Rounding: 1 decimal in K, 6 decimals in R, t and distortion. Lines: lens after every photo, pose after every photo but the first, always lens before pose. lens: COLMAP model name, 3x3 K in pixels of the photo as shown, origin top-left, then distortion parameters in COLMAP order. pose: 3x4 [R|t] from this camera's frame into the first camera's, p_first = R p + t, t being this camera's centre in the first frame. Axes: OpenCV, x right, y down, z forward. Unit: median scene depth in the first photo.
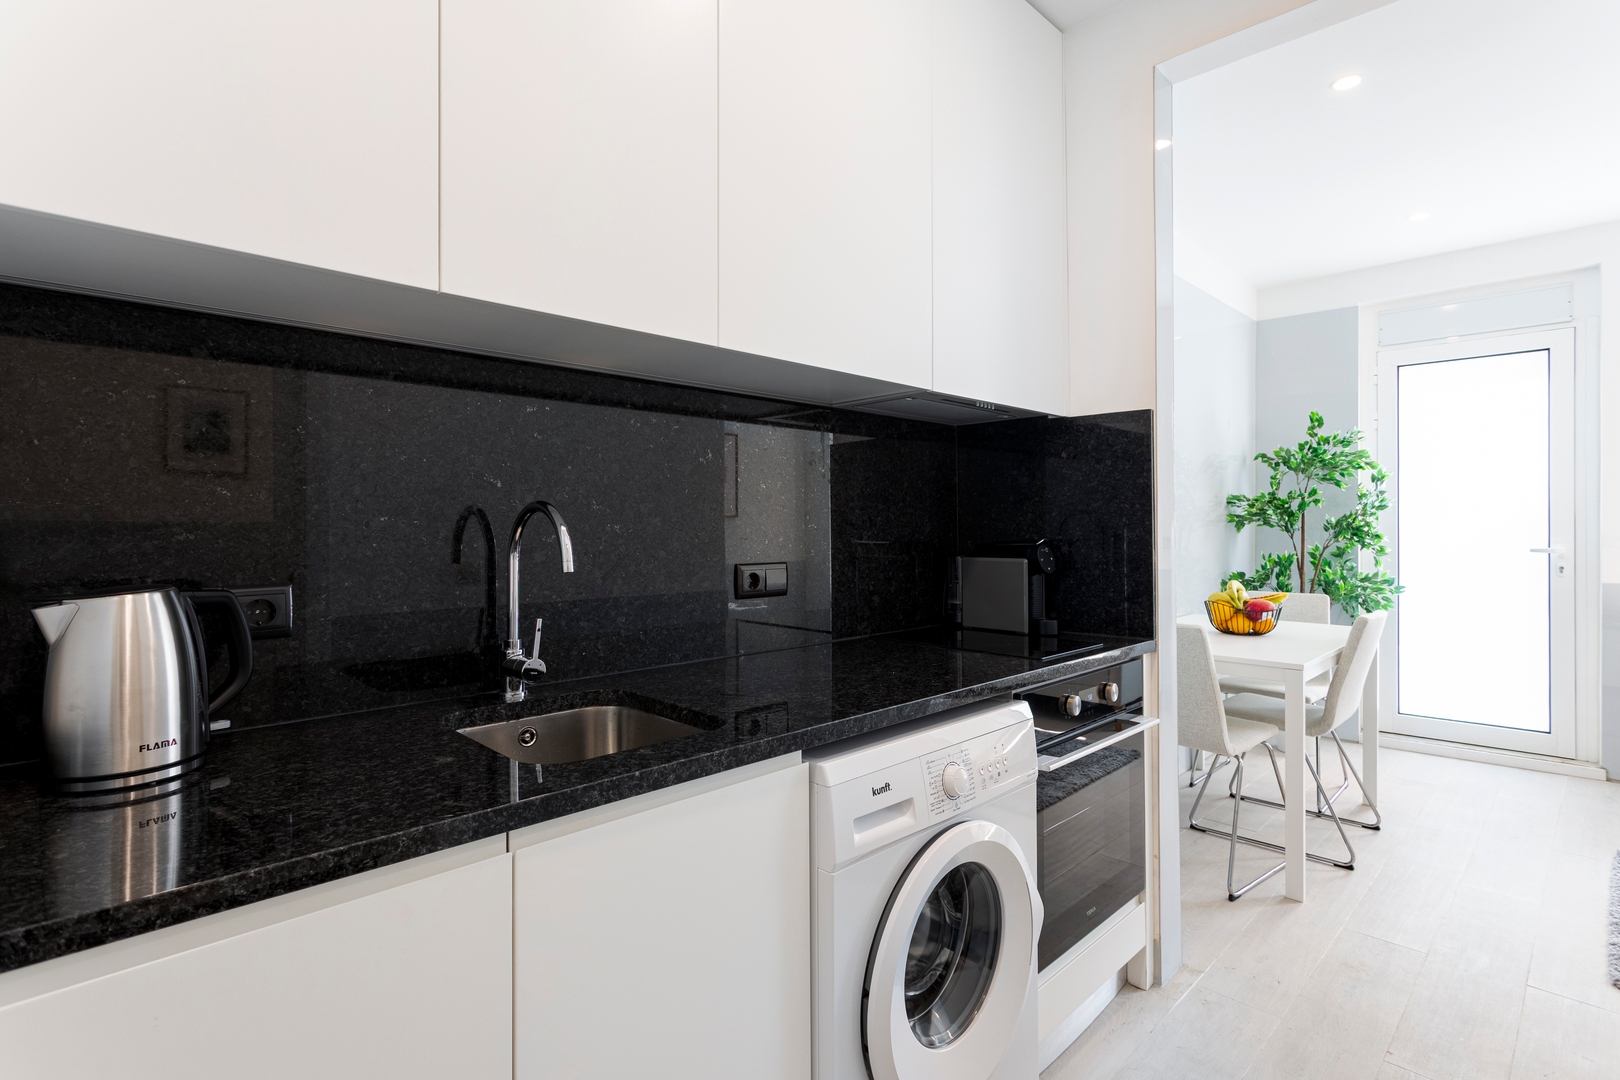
lens RADIAL K [[779.5, 0, 807.9], [0, 779.5, 525.8], [0, 0, 1]] dist [0.002308, 0.000070]
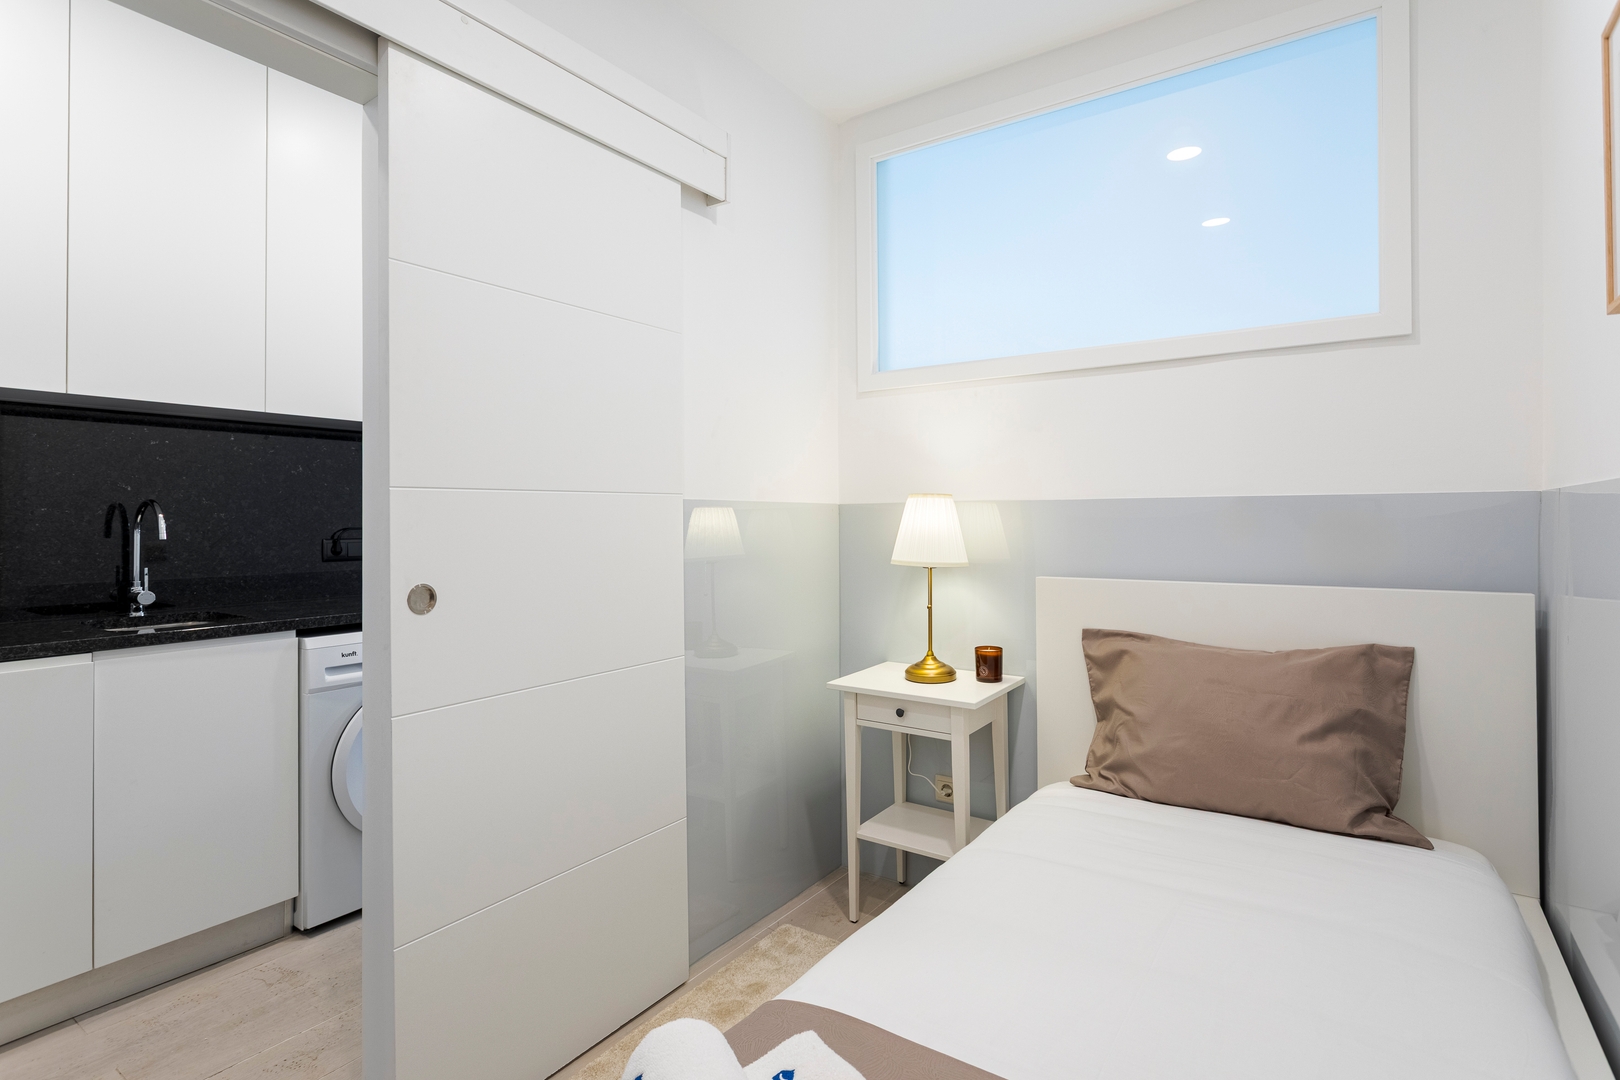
lens RADIAL K [[813.2, 0, 811.0], [0, 813.2, 519.9], [0, 0, 1]] dist [-0.001688, -0.000346]
pose [[0.981296, 0.000263, 0.192505, 0.644919], [-0.000904, 0.999994, 0.003246, 0.005462], [-0.192504, -0.003359, 0.981291, -0.902584]]
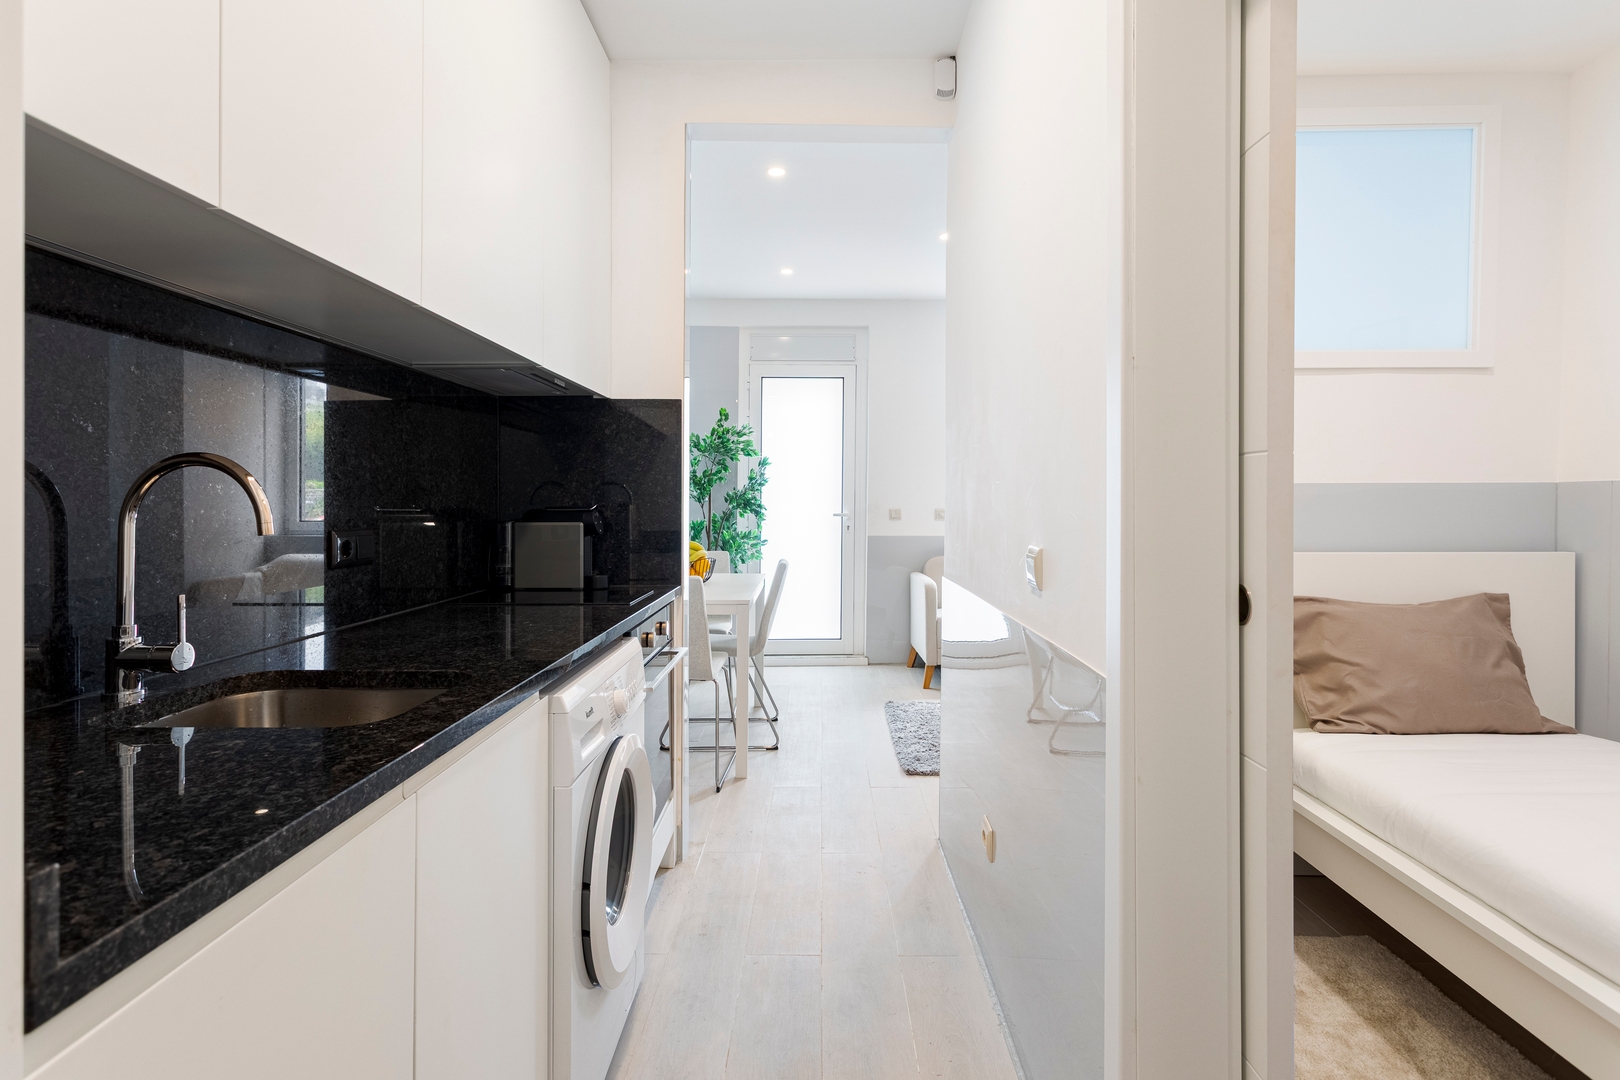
lens RADIAL K [[812.8, 0, 807.8], [0, 812.8, 513.9], [0, 0, 1]] dist [0.017391, -0.000439]
pose [[0.704212, -0.007762, 0.709948, -0.436564], [-0.004076, 0.999880, 0.014975, 0.014820], [-0.709978, -0.013439, 0.704095, -0.077100]]
